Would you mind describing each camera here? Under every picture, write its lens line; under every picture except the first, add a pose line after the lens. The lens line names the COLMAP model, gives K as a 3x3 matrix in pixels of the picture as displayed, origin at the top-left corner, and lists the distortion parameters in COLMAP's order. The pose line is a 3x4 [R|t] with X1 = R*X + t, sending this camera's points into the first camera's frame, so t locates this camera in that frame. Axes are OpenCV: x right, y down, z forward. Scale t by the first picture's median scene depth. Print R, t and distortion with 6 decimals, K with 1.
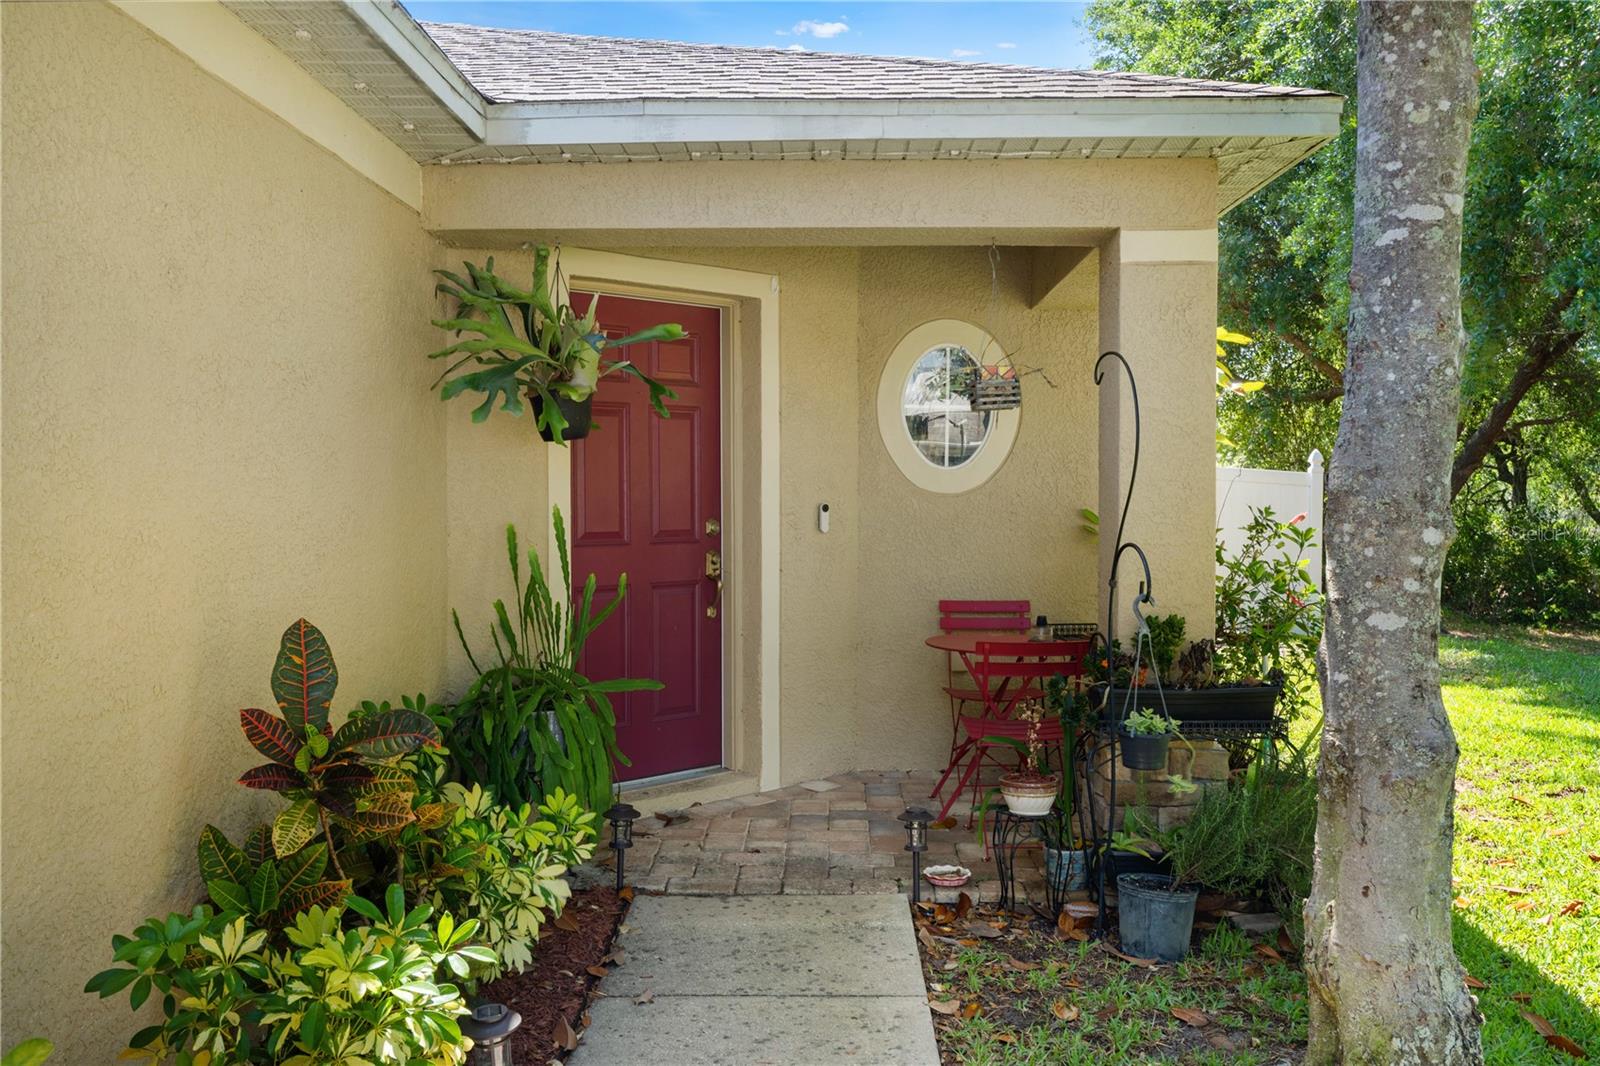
lens RADIAL K [[1417.7, 0, 831.6], [0, 1417.7, 528.4], [0, 0, 1]] dist [0.004195, 0.000433]
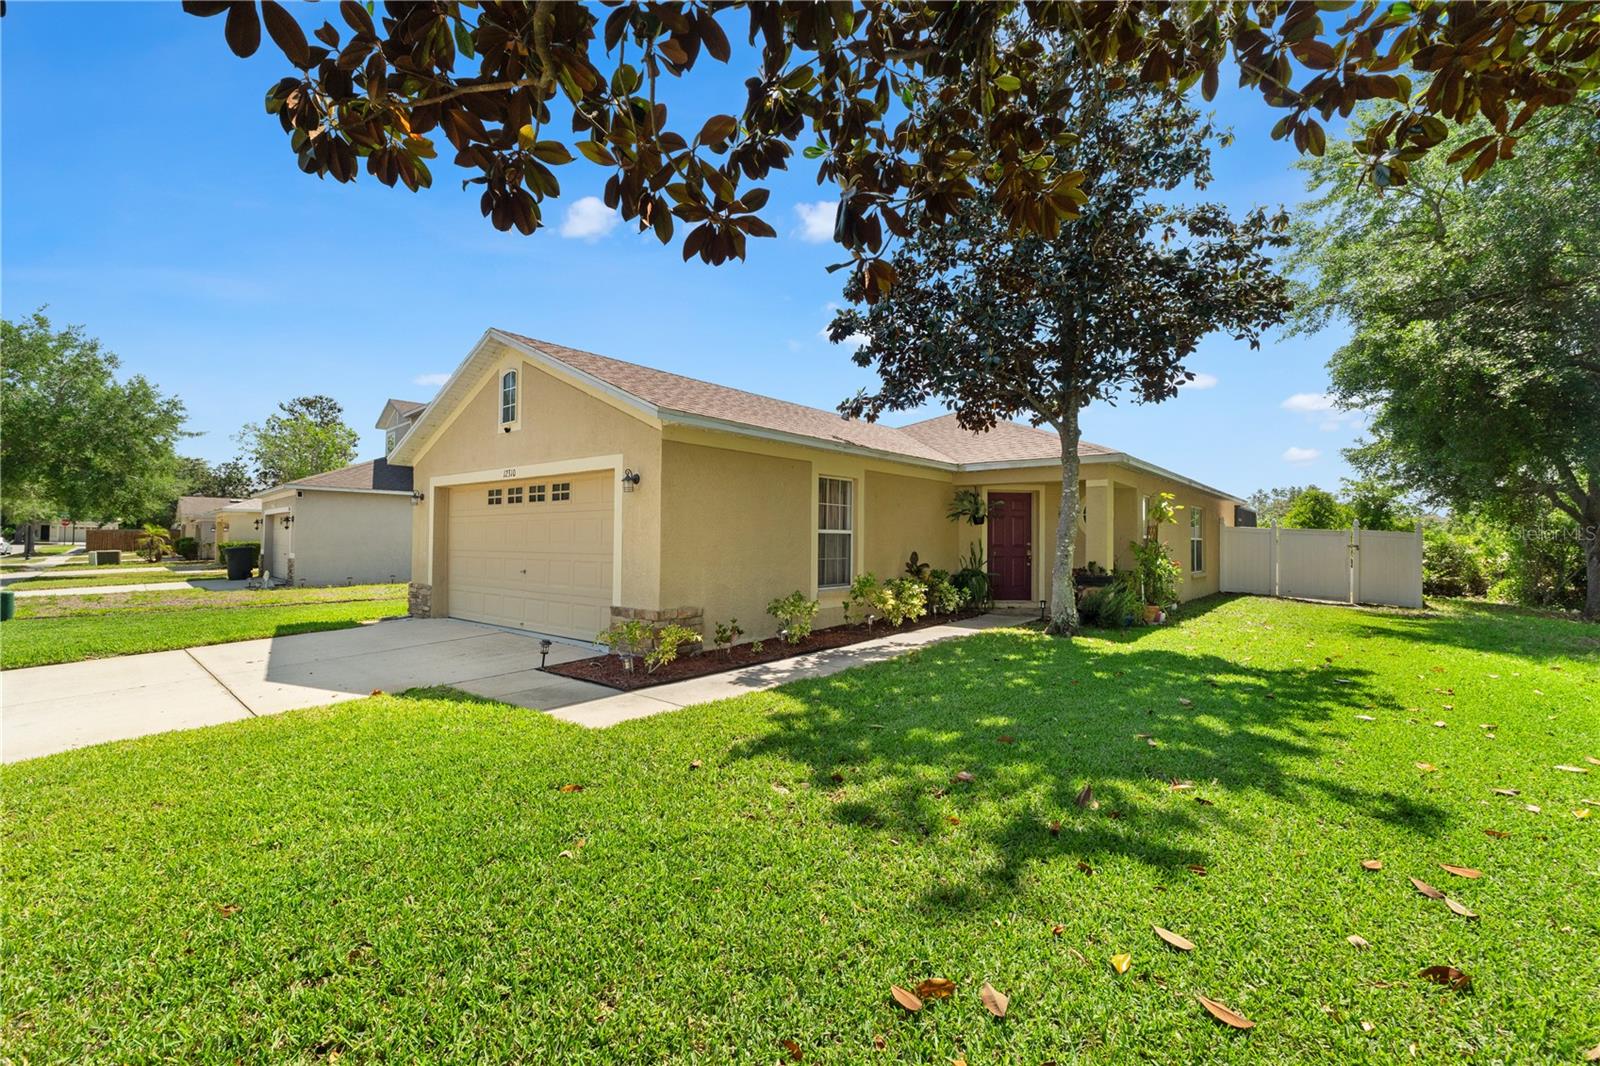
lens RADIAL K [[676.5, 0, 801.5], [0, 676.5, 526.4], [0, 0, 1]] dist [-0.000324, -0.000245]
pose [[0.769908, -0.004363, -0.638141, 0.892720], [-0.027228, 0.998841, -0.039678, 0.059159], [0.637574, 0.047924, 0.768897, -1.301260]]
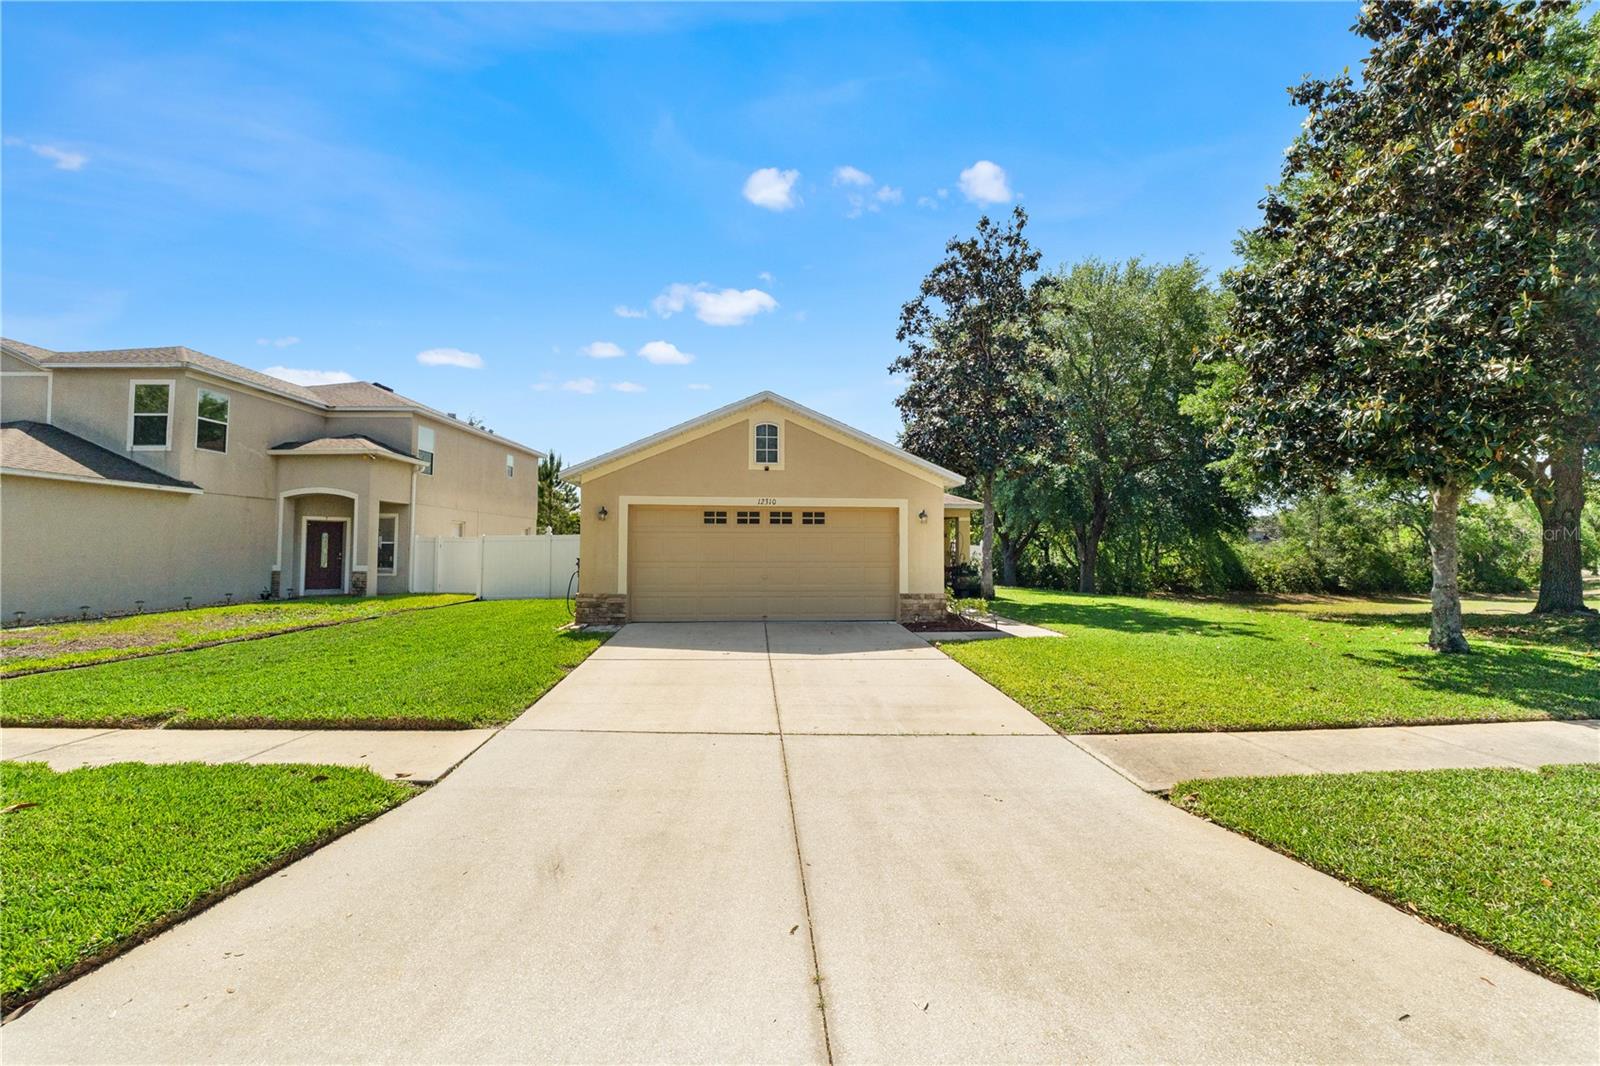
lens RADIAL K [[676.5, 0, 801.5], [0, 676.5, 526.4], [0, 0, 1]] dist [-0.000324, -0.000245]
pose [[0.998832, 0.006540, 0.047867, -0.943322], [-0.003621, 0.998143, -0.060813, 0.098360], [-0.048175, 0.060568, 0.997001, -2.857146]]
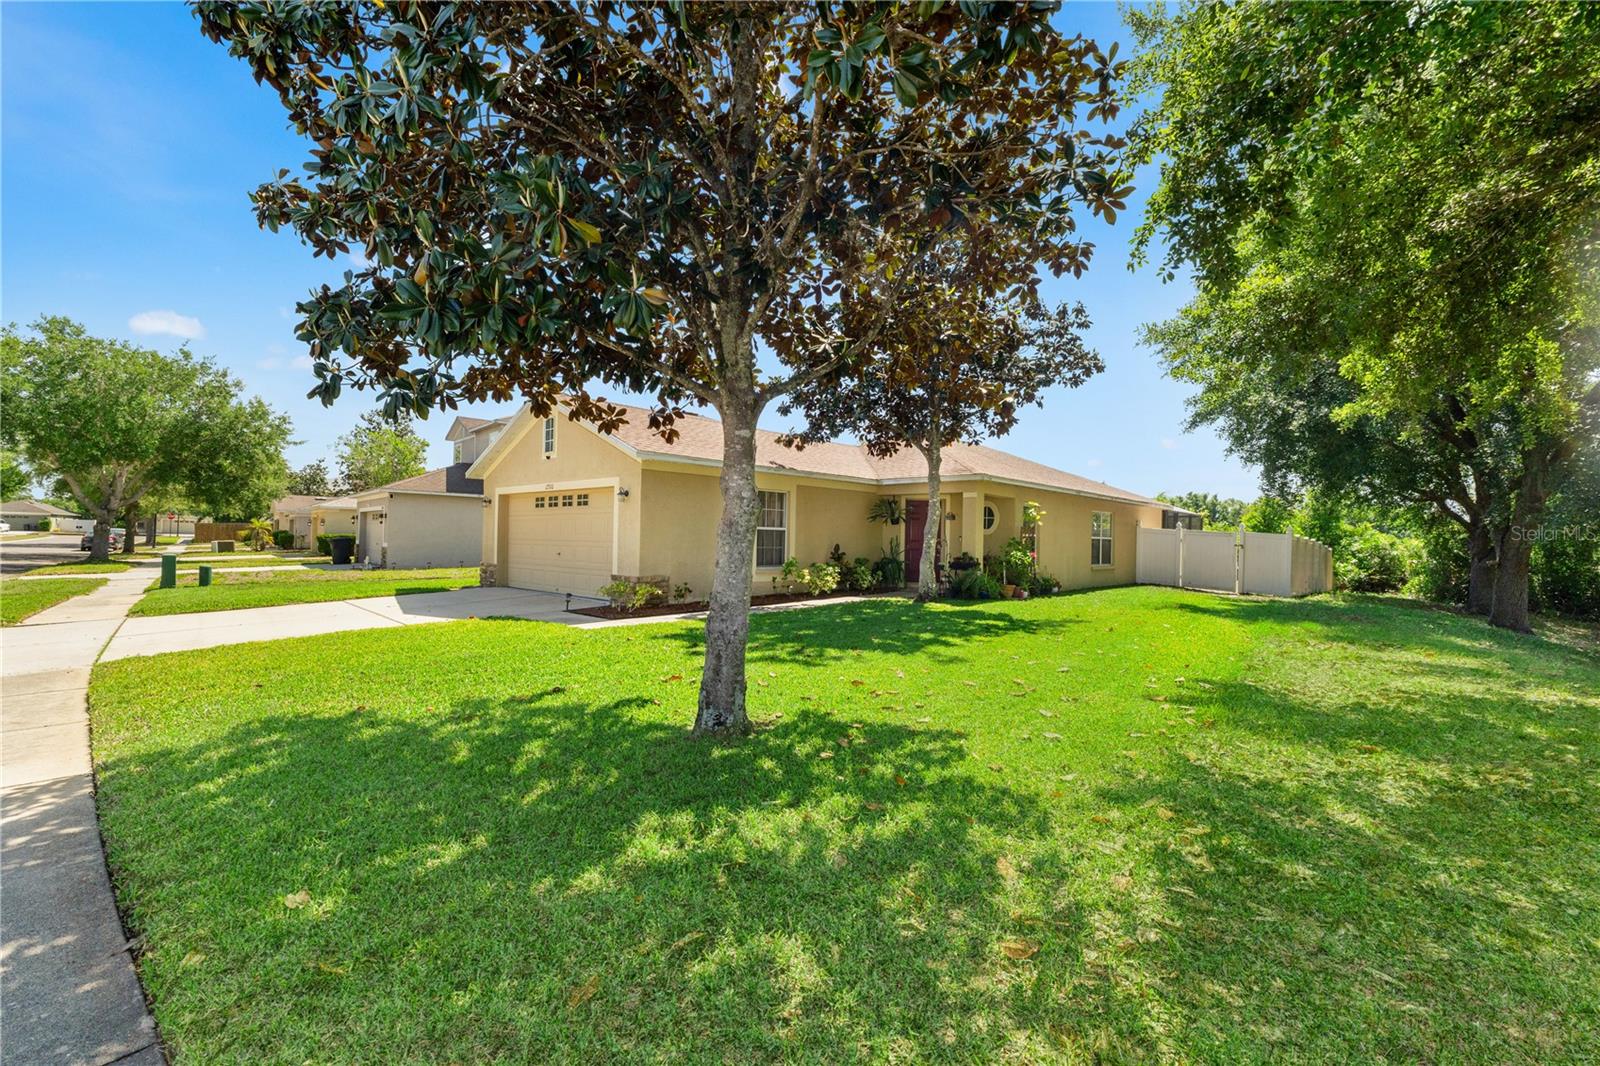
lens RADIAL K [[671.4, 0, 800.0], [0, 671.4, 533.0], [0, 0, 1]] dist [-0.000735, -0.000009]
pose [[0.729232, 0.009817, -0.684196, 1.711030], [-0.038167, 0.998924, -0.026347, 0.081121], [0.683201, 0.045327, 0.728822, -1.679224]]
